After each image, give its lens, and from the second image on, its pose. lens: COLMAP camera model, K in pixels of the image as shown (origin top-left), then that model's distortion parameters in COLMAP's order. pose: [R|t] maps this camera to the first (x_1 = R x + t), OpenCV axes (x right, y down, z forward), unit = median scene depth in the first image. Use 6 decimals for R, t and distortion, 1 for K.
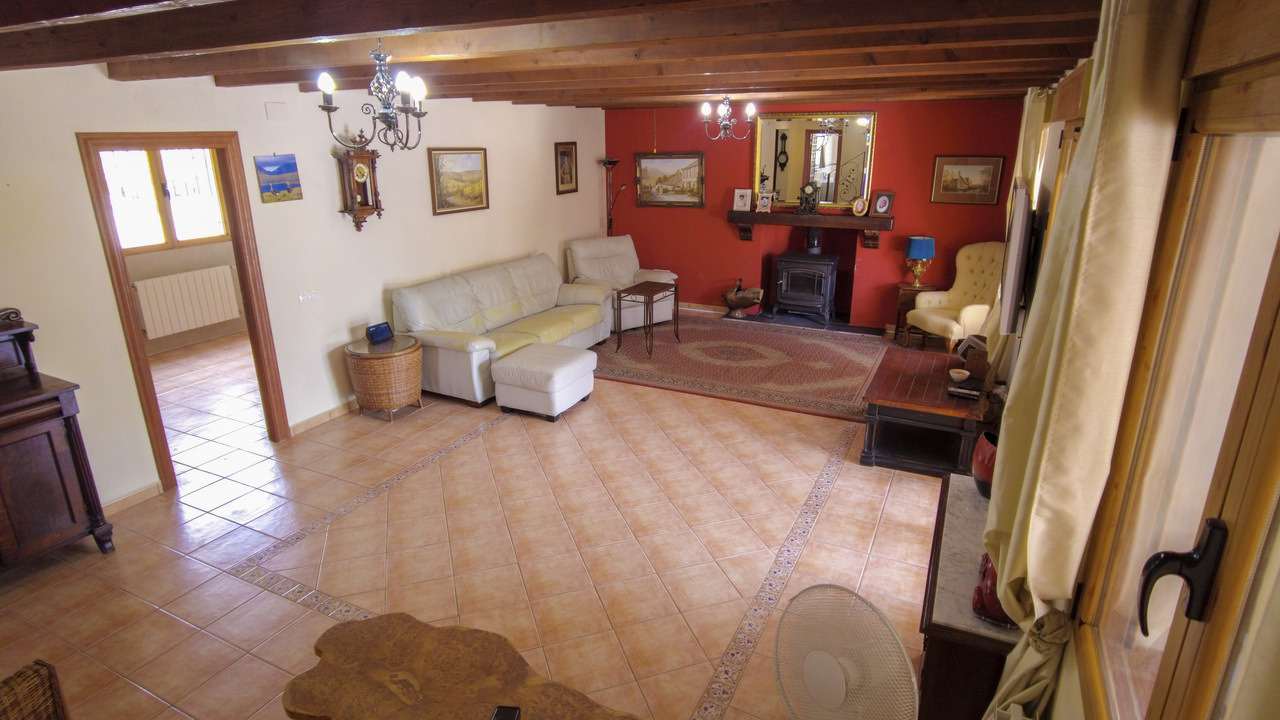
lens RADIAL K [[685.5, 0, 641.6], [0, 685.5, 357.9], [0, 0, 1]] dist [-0.001074, -0.000405]
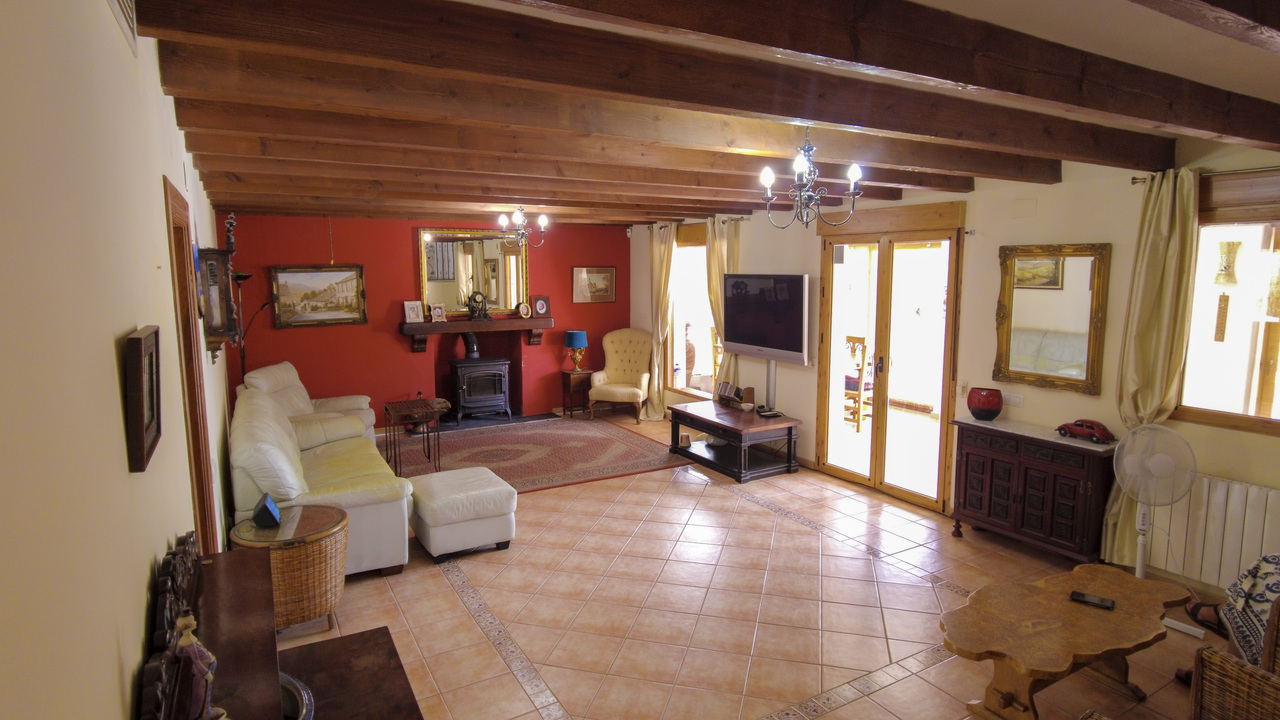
lens RADIAL K [[685.5, 0, 644.0], [0, 685.5, 353.6], [0, 0, 1]] dist [-0.001074, -0.000405]
pose [[0.546283, -0.100428, 0.831558, -0.561137], [0.258319, 0.964594, -0.053205, -0.041257], [-0.796772, 0.243872, 0.552884, 0.242648]]
